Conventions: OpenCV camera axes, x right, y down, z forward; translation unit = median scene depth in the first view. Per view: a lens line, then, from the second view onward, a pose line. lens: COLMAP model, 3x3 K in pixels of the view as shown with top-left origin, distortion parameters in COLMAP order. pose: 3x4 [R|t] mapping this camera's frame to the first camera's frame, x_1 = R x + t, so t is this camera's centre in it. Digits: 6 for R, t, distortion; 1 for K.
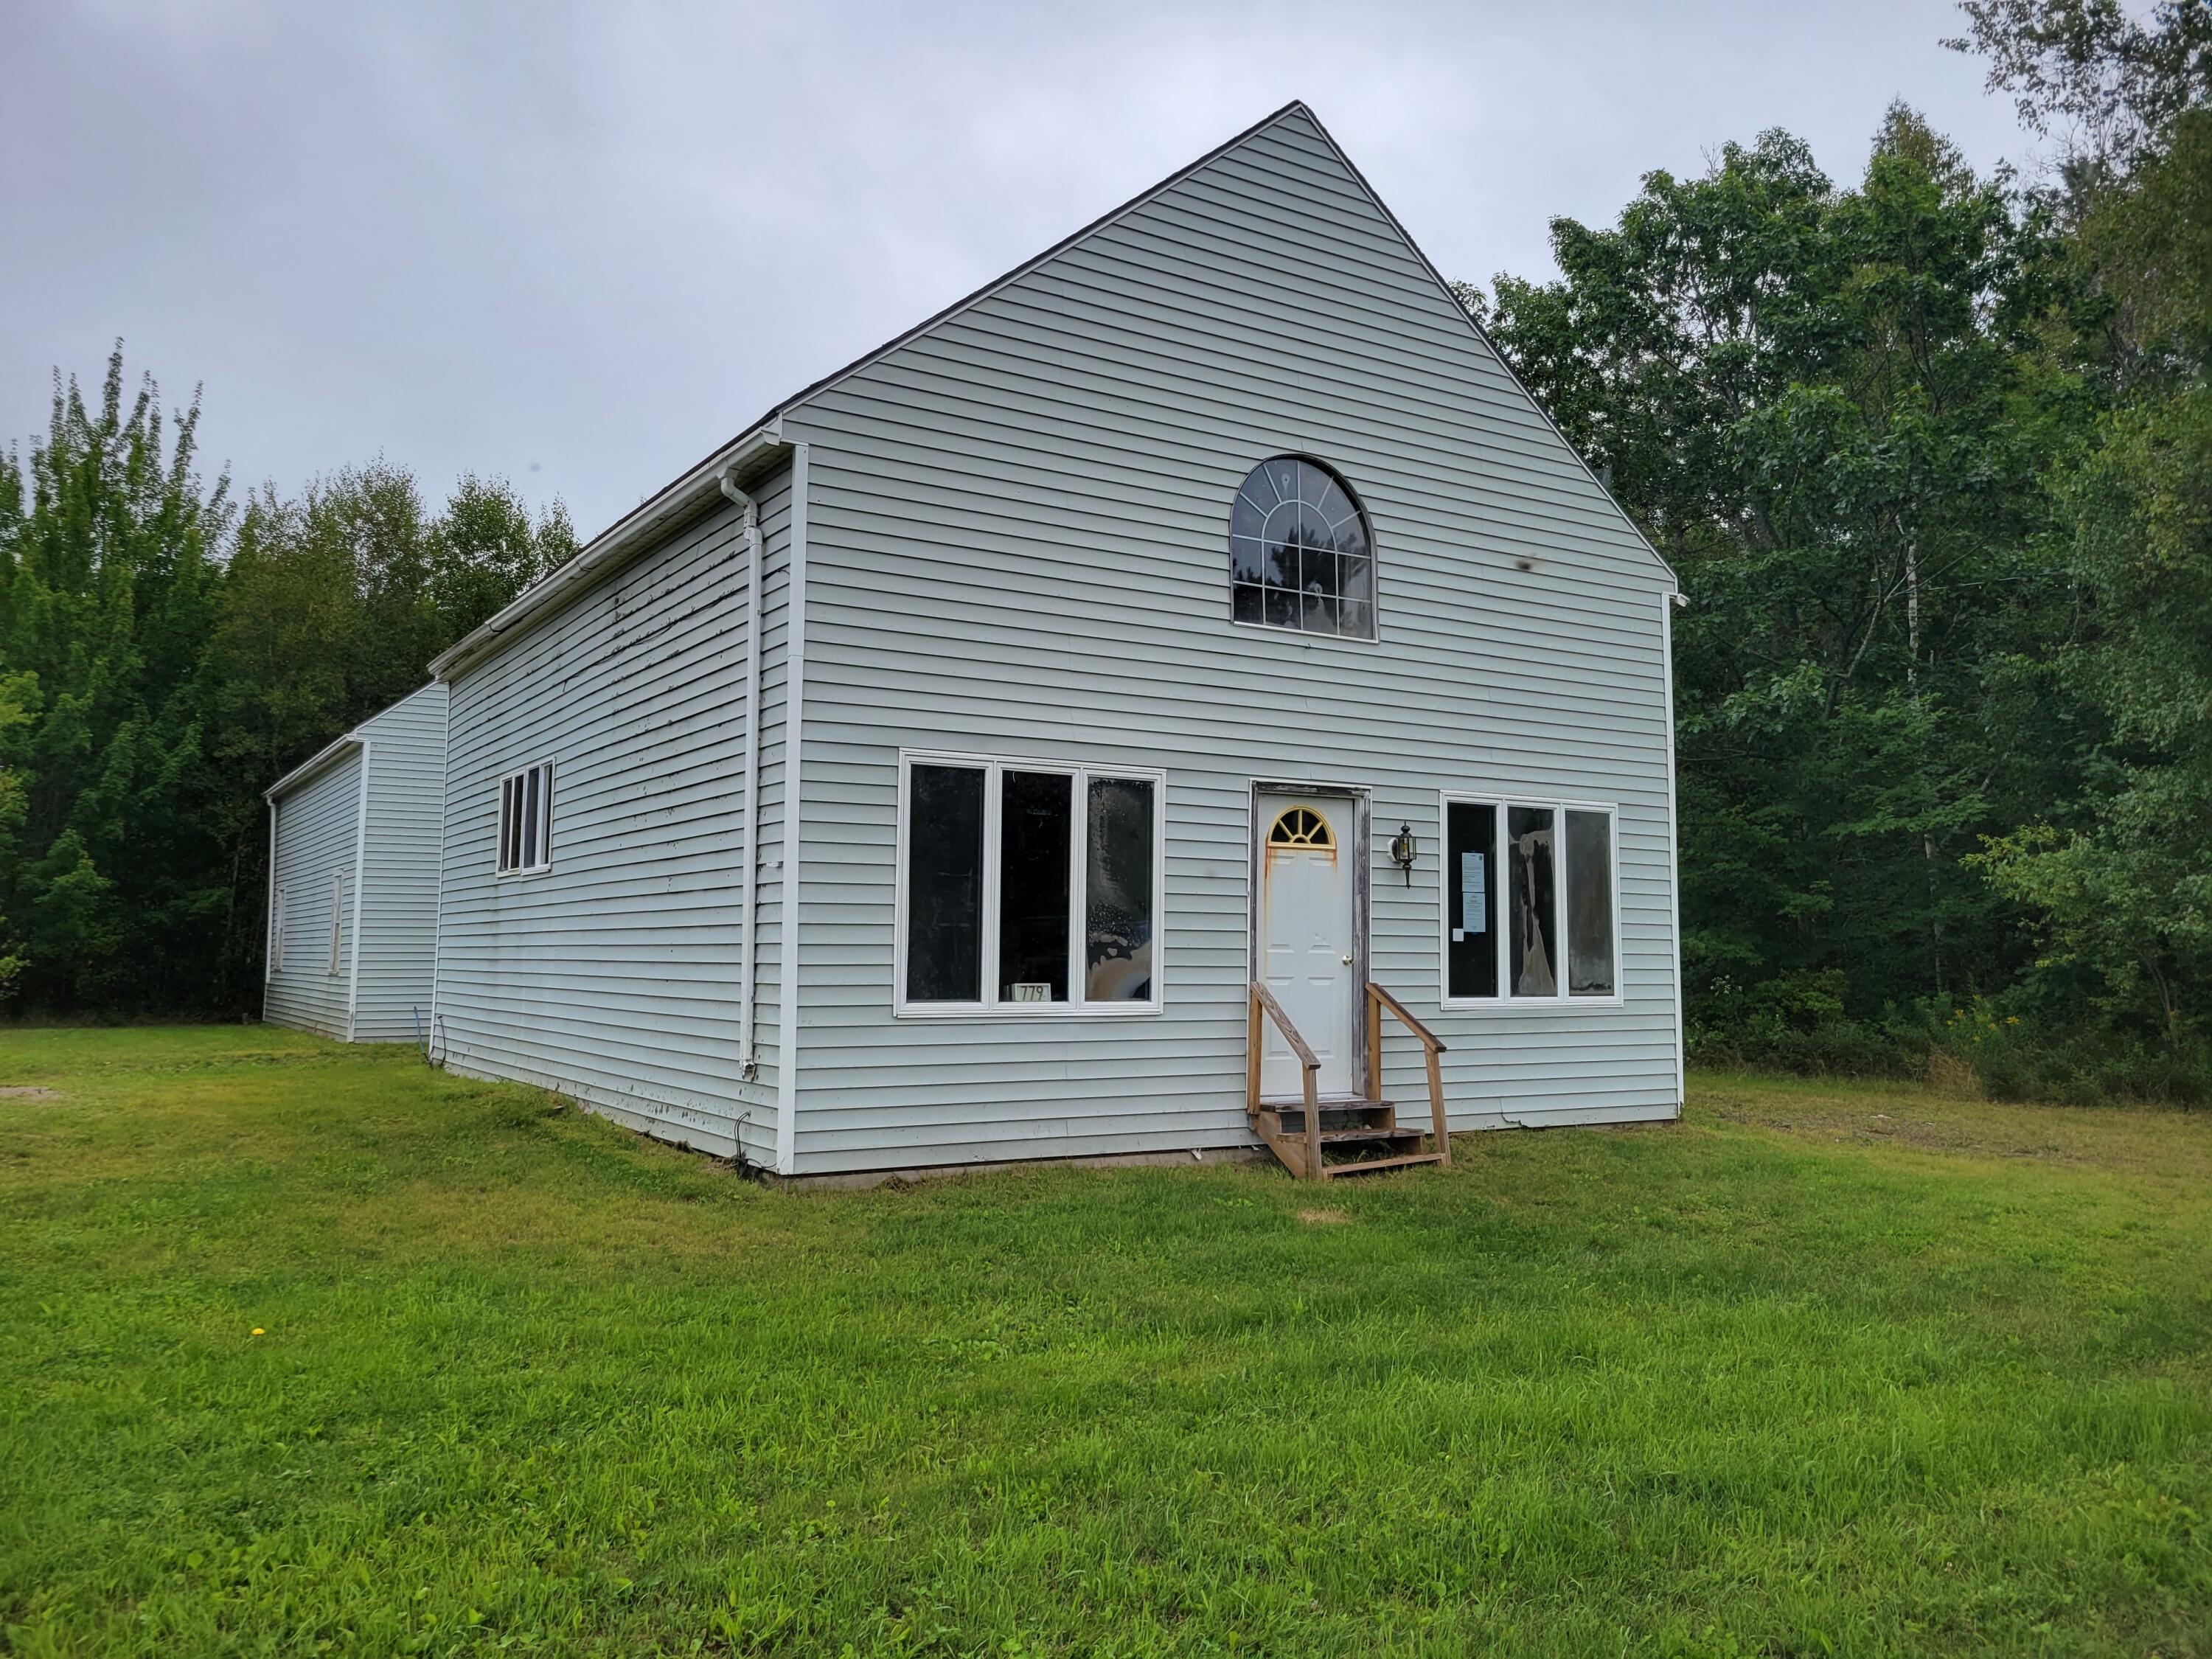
lens RADIAL K [[1666.2, 0, 1105.0], [0, 1666.2, 819.7], [0, 0, 1]] dist [0.054591, -0.038935]
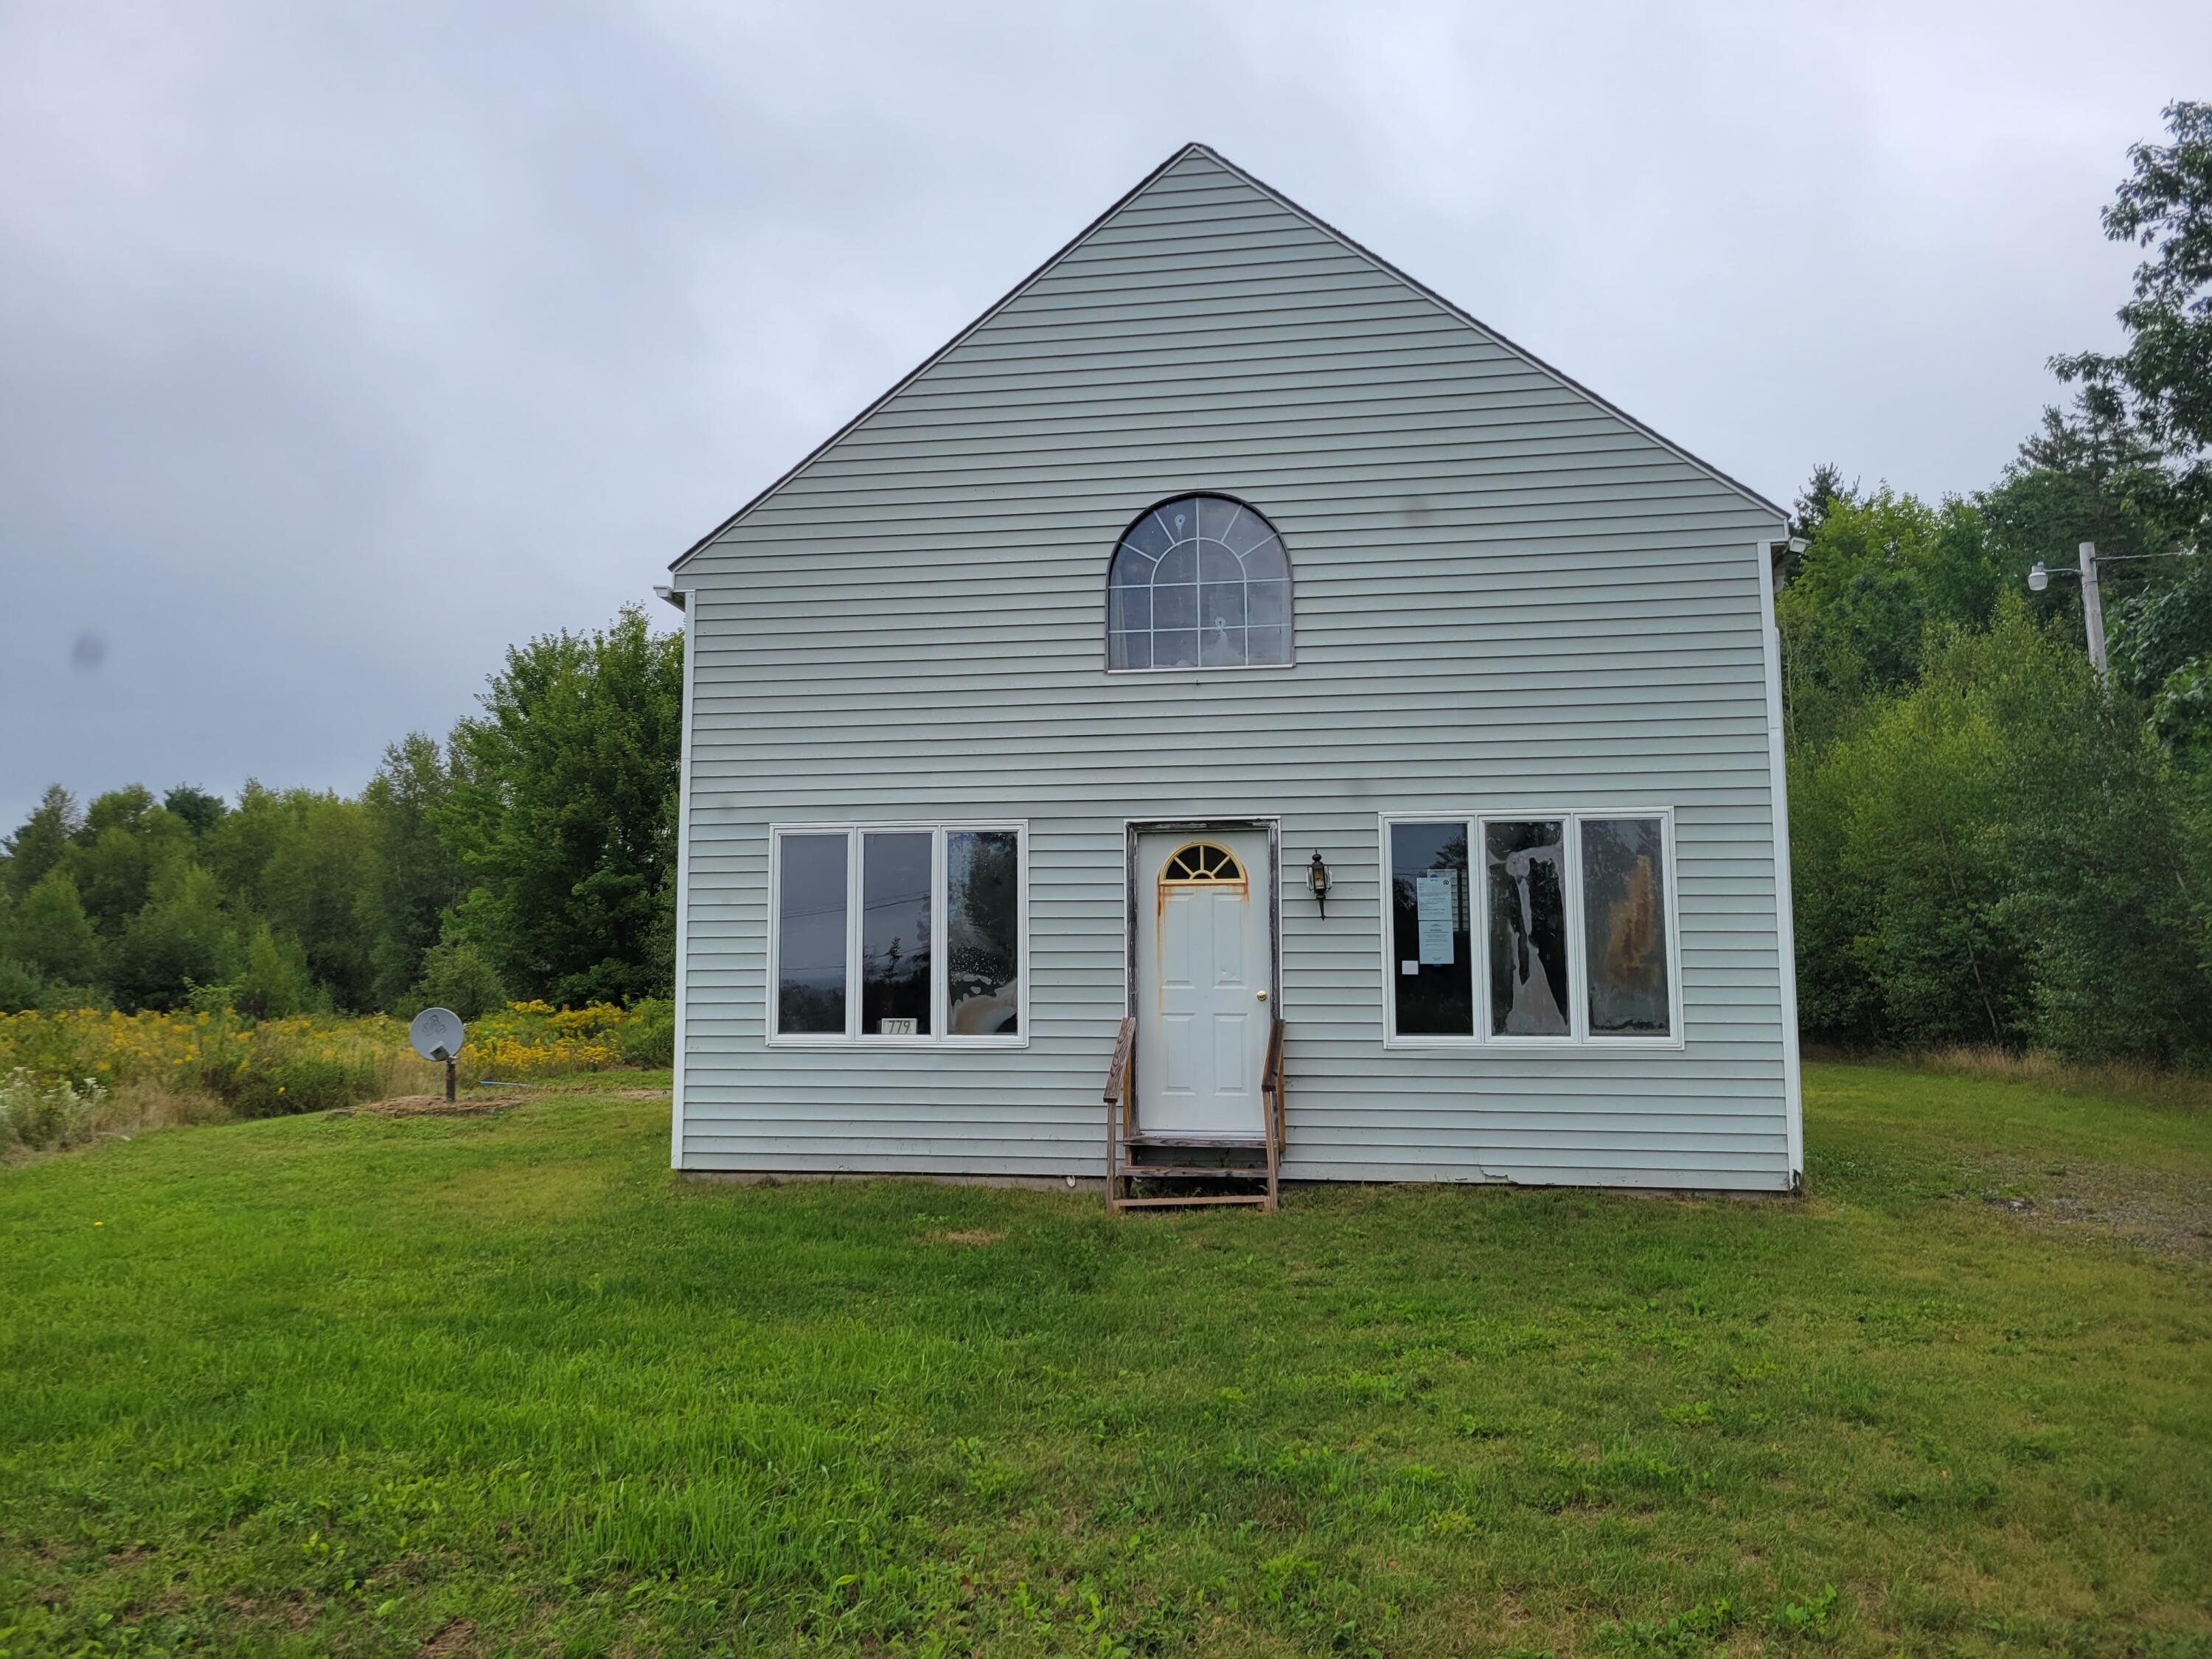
lens RADIAL K [[1666.2, 0, 1106.5], [0, 1666.2, 835.1], [0, 0, 1]] dist [0.054591, -0.038935]
pose [[0.755566, -0.067150, -0.651622, 0.729485], [0.061091, 0.997620, -0.031969, 0.016262], [0.652218, -0.015653, 0.757870, 0.205037]]
